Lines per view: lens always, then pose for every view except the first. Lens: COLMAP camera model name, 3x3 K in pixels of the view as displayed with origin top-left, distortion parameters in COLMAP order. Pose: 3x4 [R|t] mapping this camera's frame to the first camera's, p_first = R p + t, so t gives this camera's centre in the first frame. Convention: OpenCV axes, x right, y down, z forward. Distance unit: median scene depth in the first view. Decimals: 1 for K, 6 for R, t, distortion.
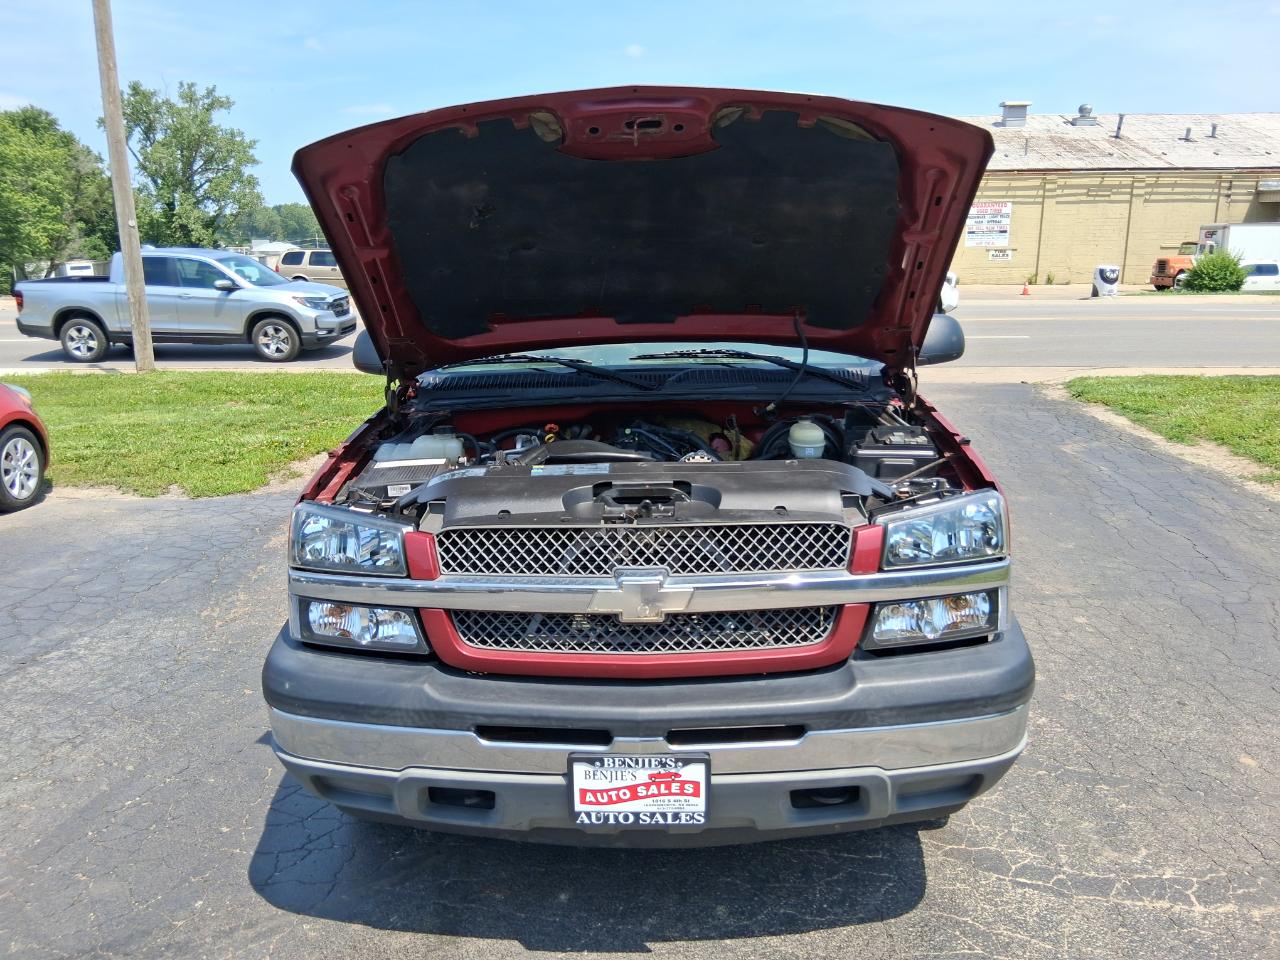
lens RADIAL K [[970.5, 0, 633.7], [0, 970.5, 473.6], [0, 0, 1]] dist [0.076383, -0.110809]
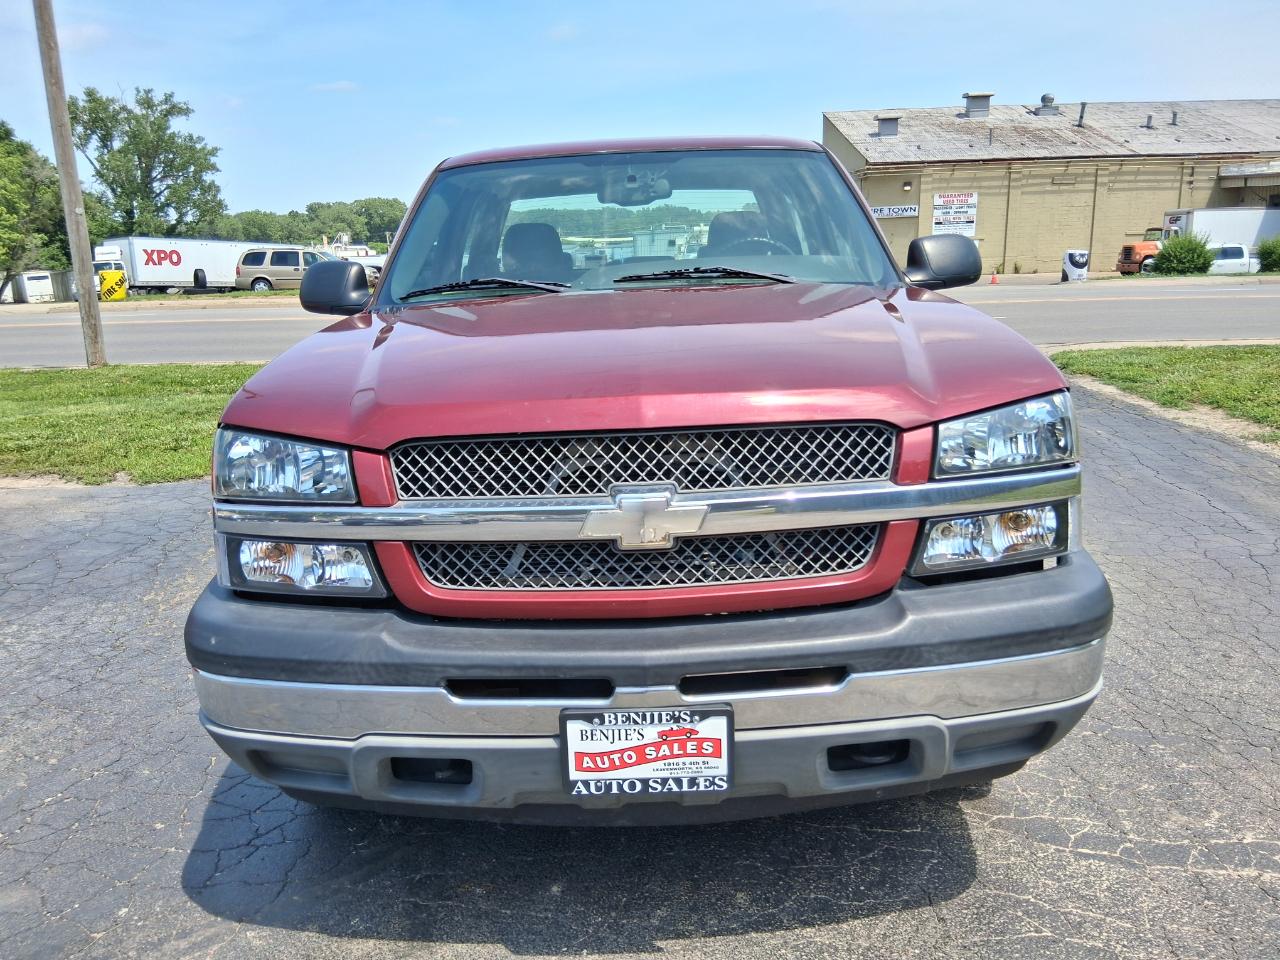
lens RADIAL K [[970.5, 0, 633.7], [0, 970.5, 473.6], [0, 0, 1]] dist [0.076383, -0.110809]
pose [[0.999340, -0.023216, 0.027932, -0.022728], [0.023261, 0.999729, -0.001274, 0.088008], [-0.027895, 0.001923, 0.999609, 0.173995]]
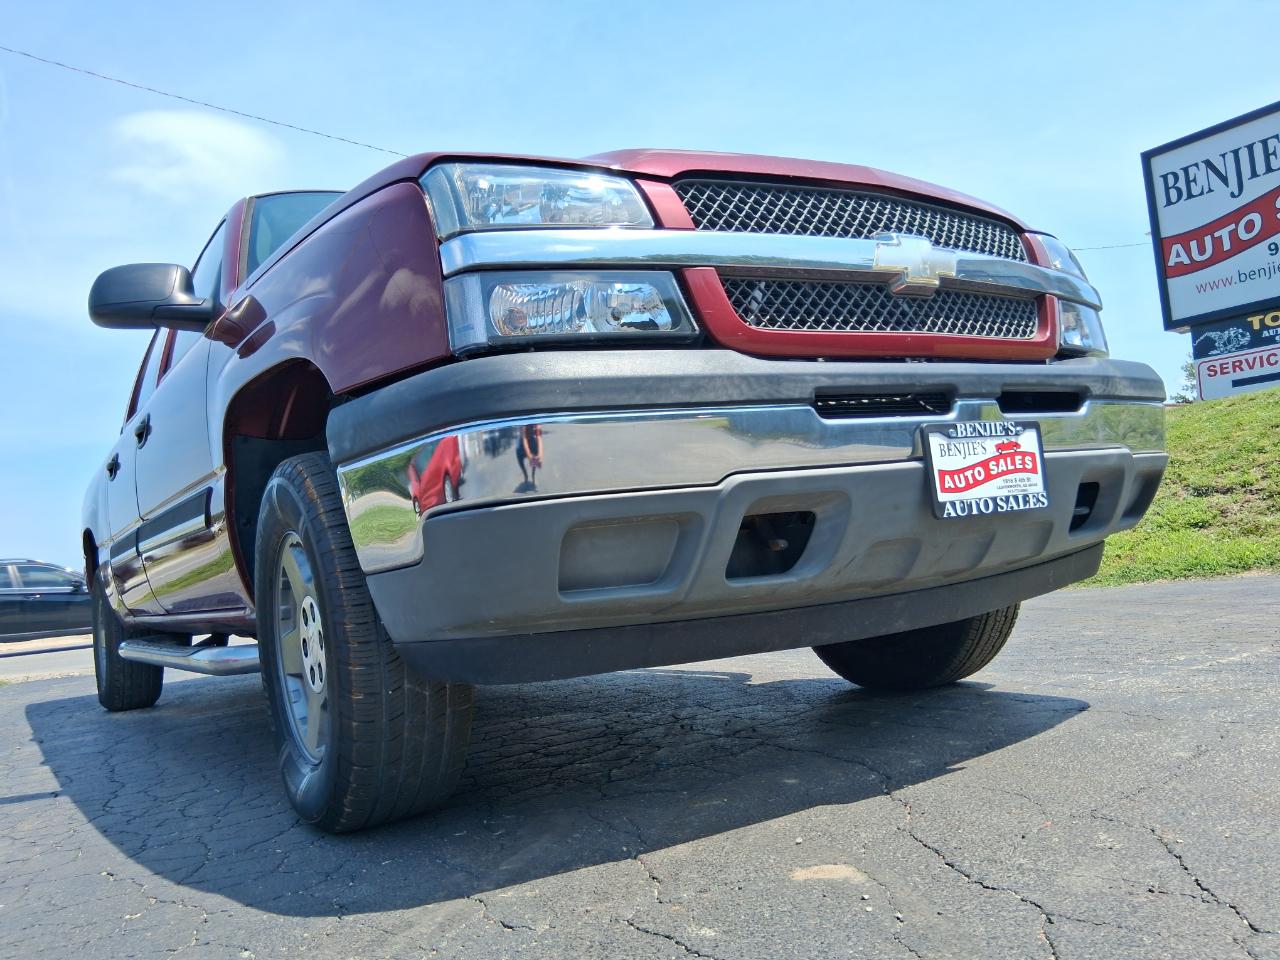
lens RADIAL K [[970.5, 0, 633.7], [0, 970.5, 473.6], [0, 0, 1]] dist [0.076383, -0.110809]
pose [[0.811699, -0.019308, 0.583757, -0.665704], [0.220235, 0.935798, -0.275280, 0.466159], [-0.540964, 0.352008, 0.763838, 0.534918]]
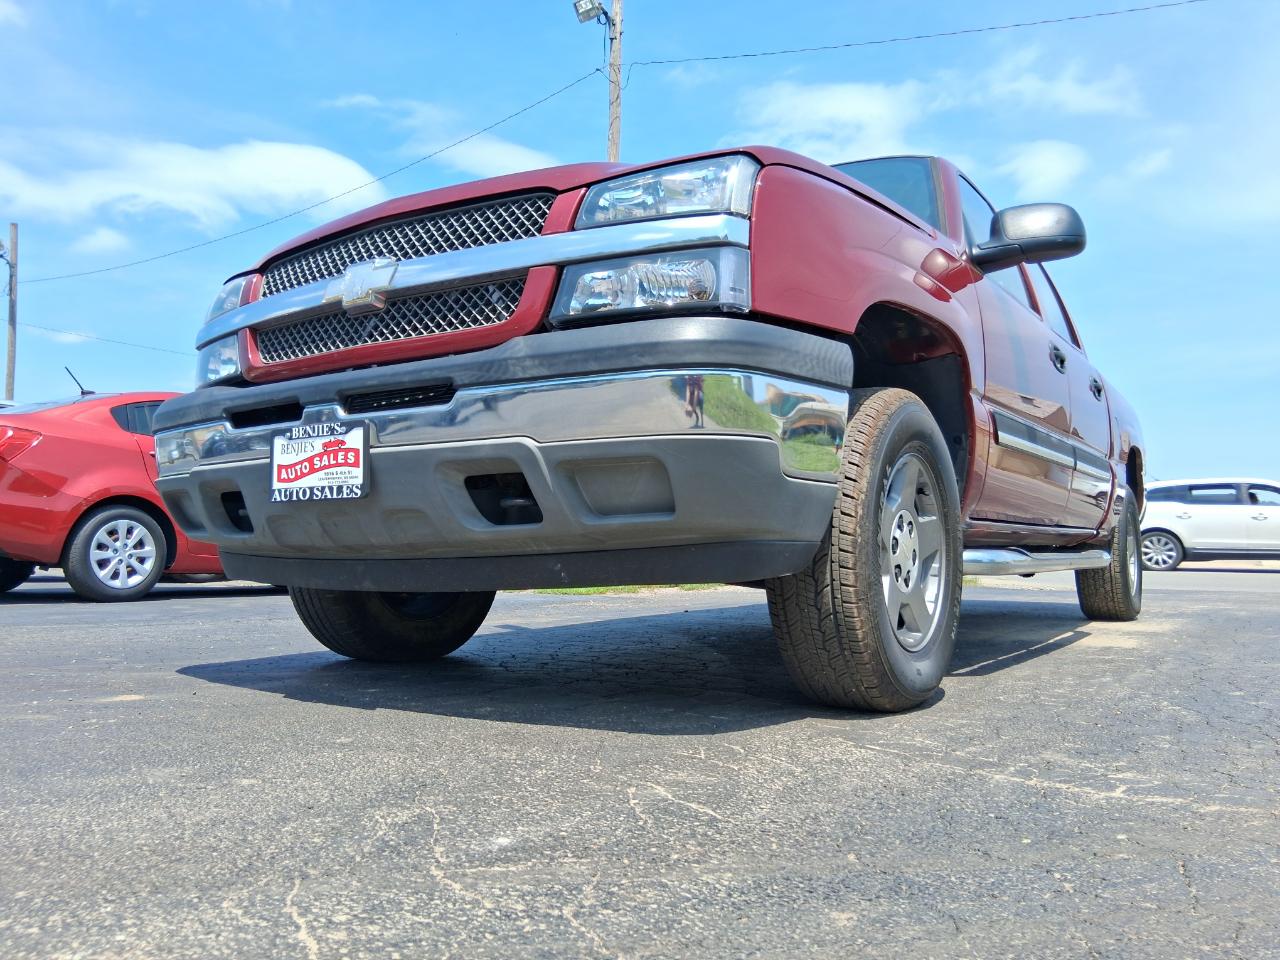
lens RADIAL K [[970.5, 0, 633.7], [0, 970.5, 473.6], [0, 0, 1]] dist [0.076383, -0.110809]
pose [[0.850387, -0.020337, -0.525764, 0.746027], [-0.133020, 0.958482, -0.252226, 0.516006], [0.509065, 0.284426, 0.812376, 0.371307]]
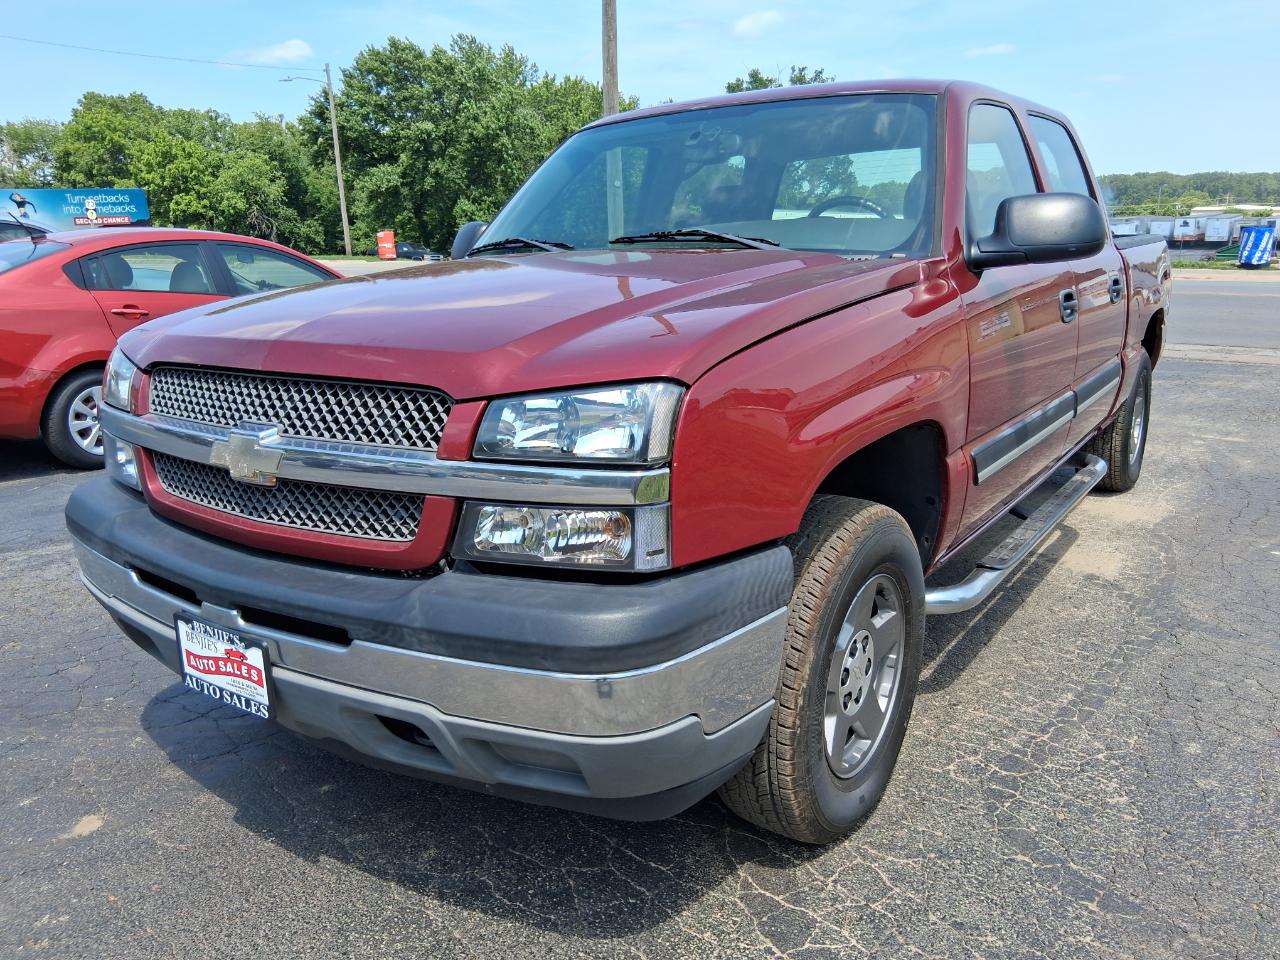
lens RADIAL K [[970.5, 0, 633.7], [0, 970.5, 473.6], [0, 0, 1]] dist [0.076383, -0.110809]
pose [[0.841460, 0.127934, -0.524955, 0.749508], [-0.116436, 0.991672, 0.055038, 0.054142], [0.527625, 0.014812, 0.849348, 0.416065]]
